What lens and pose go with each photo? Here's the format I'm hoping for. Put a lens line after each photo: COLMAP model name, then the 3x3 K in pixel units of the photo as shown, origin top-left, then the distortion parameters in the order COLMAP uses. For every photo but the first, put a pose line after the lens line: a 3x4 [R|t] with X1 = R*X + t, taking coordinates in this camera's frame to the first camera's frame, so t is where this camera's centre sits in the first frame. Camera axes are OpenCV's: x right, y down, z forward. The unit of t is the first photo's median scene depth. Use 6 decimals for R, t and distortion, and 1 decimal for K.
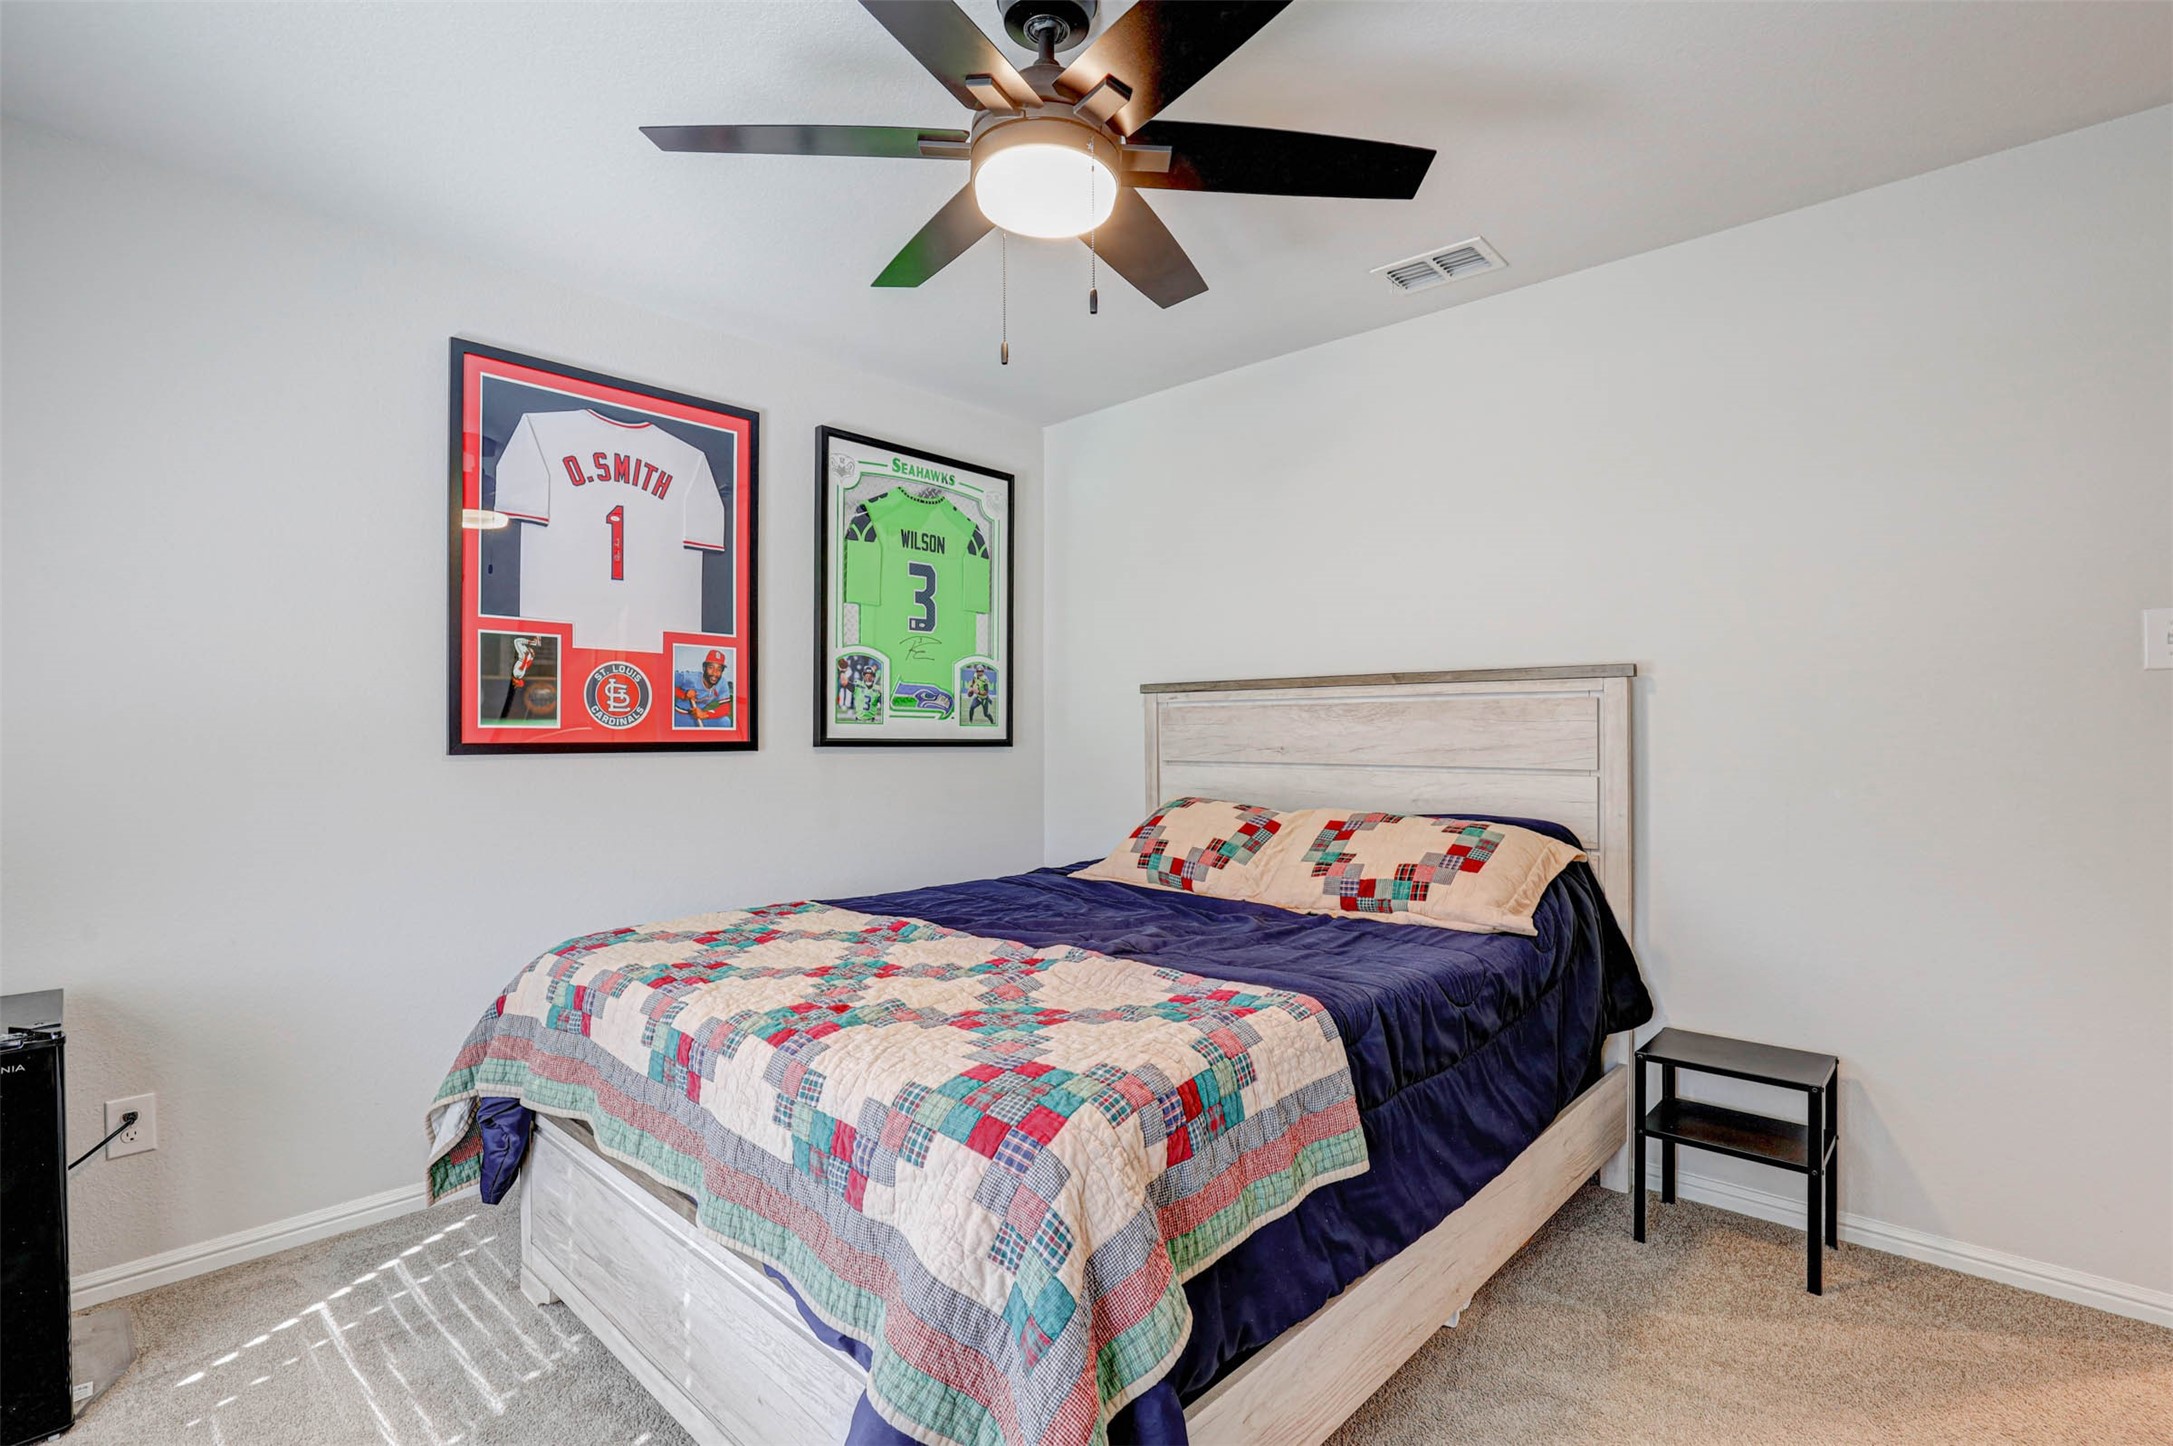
lens RADIAL K [[1005.7, 0, 1093.8], [0, 1005.7, 715.9], [0, 0, 1]] dist [-0.031754, 0.006140]
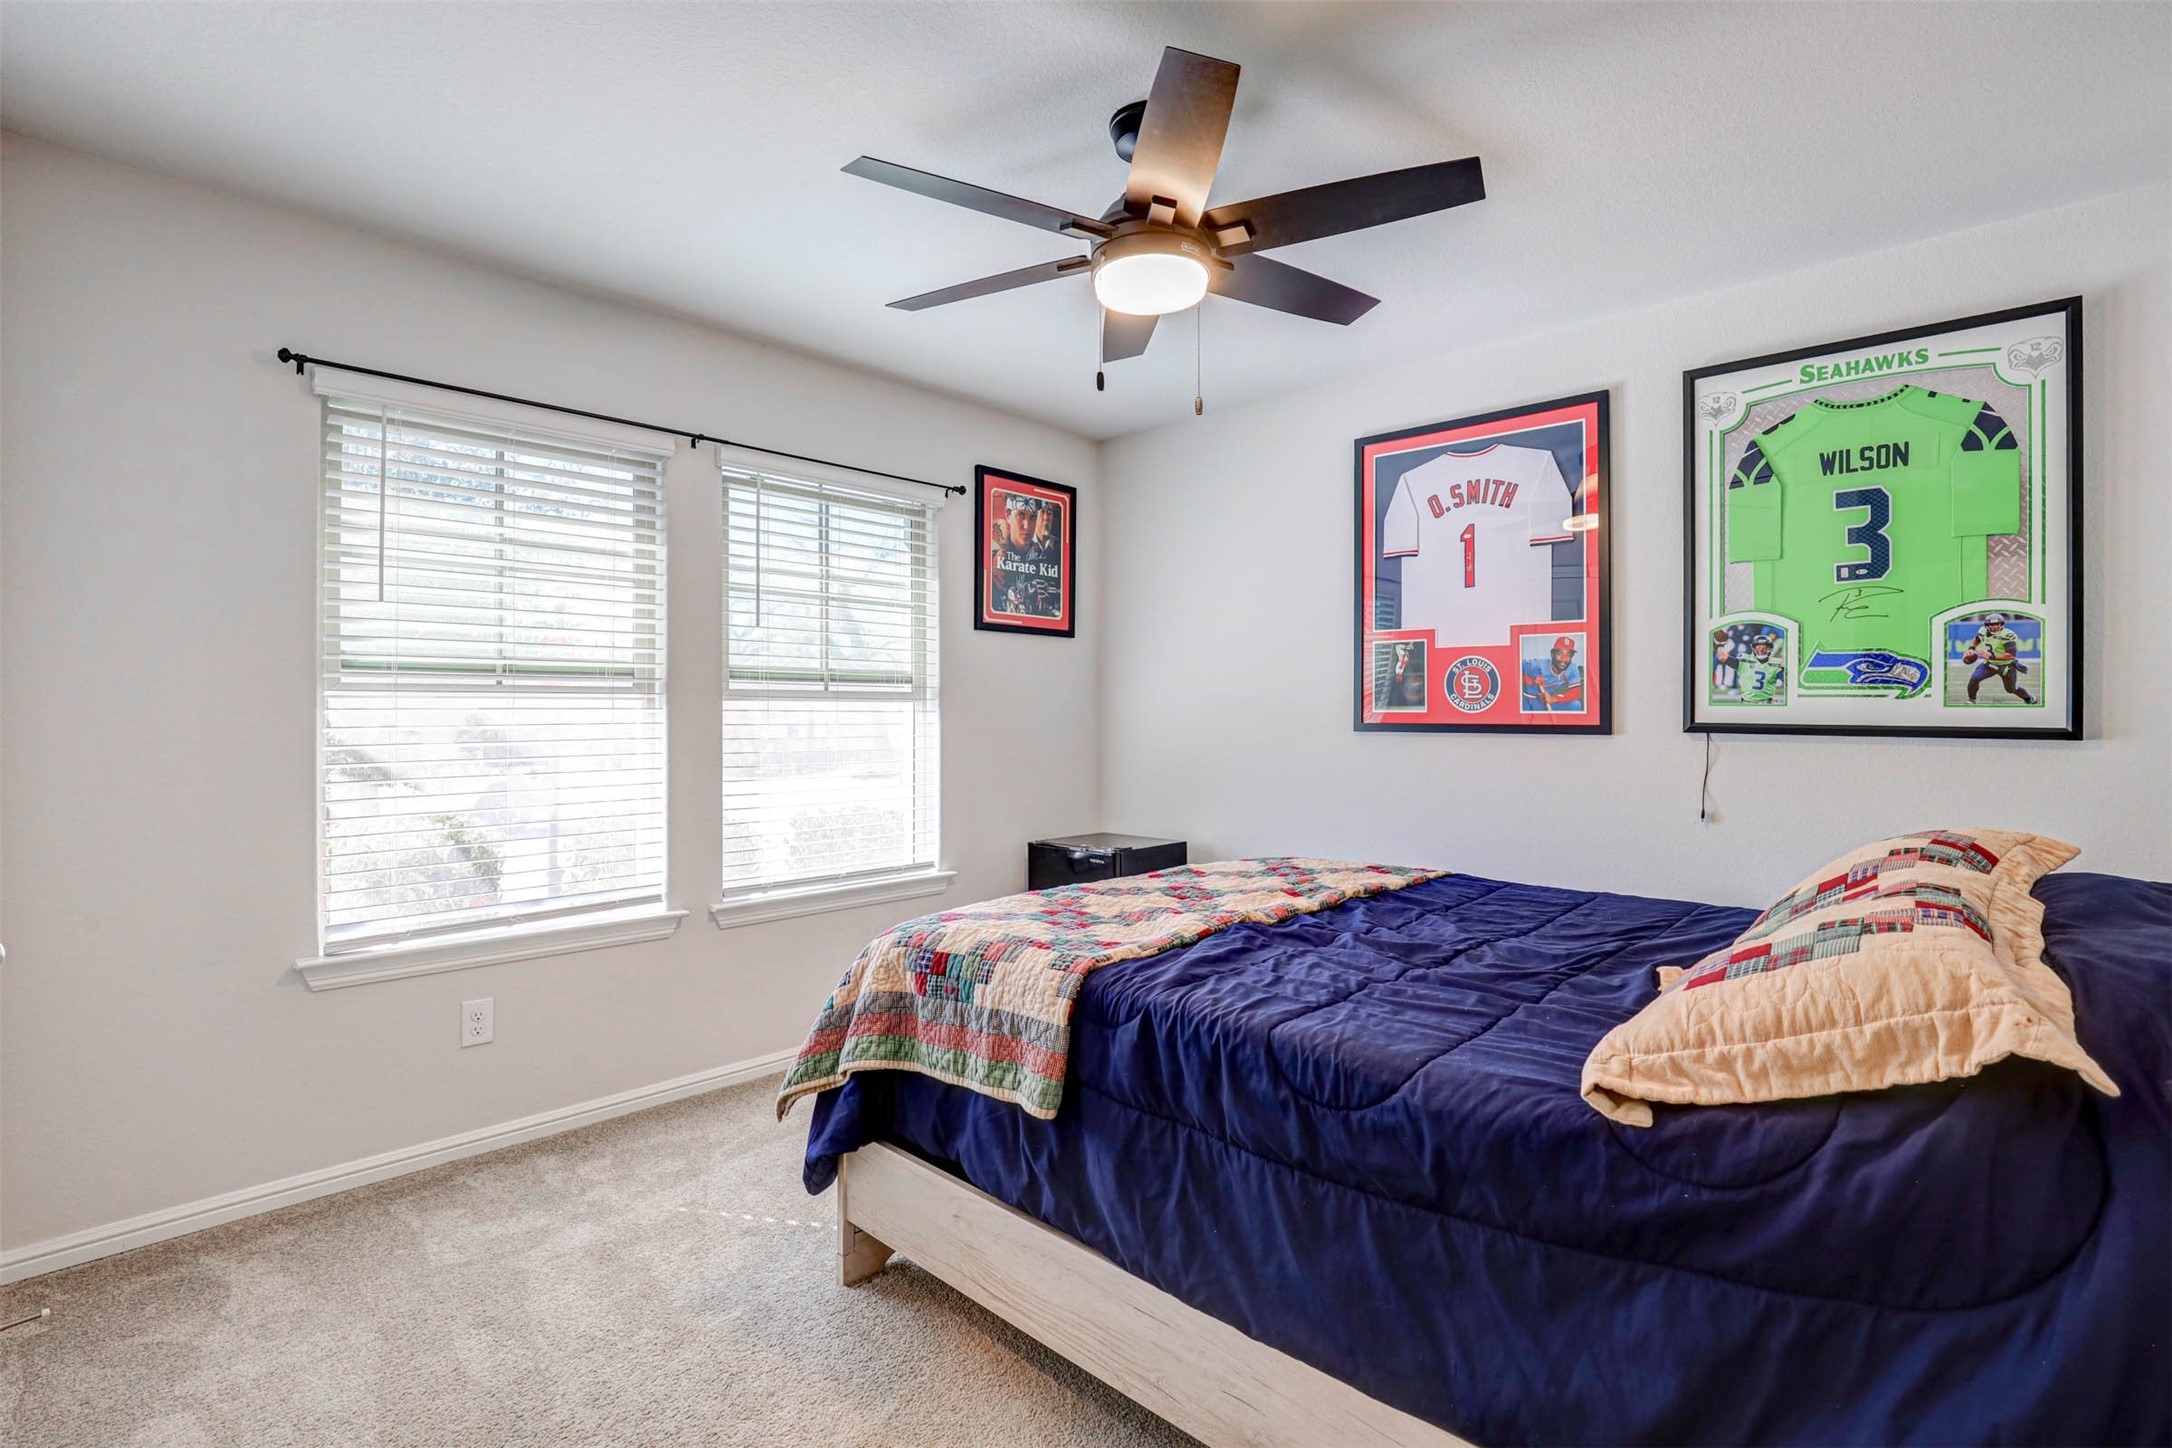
lens RADIAL K [[1005.3, 0, 1093.3], [0, 1005.3, 716.9], [0, 0, 1]] dist [-0.031754, 0.006140]
pose [[0.000658, -0.002546, -0.999997, 0.622866], [0.010009, 0.999947, -0.002540, 0.014355], [0.999950, -0.010007, 0.000683, 0.481873]]
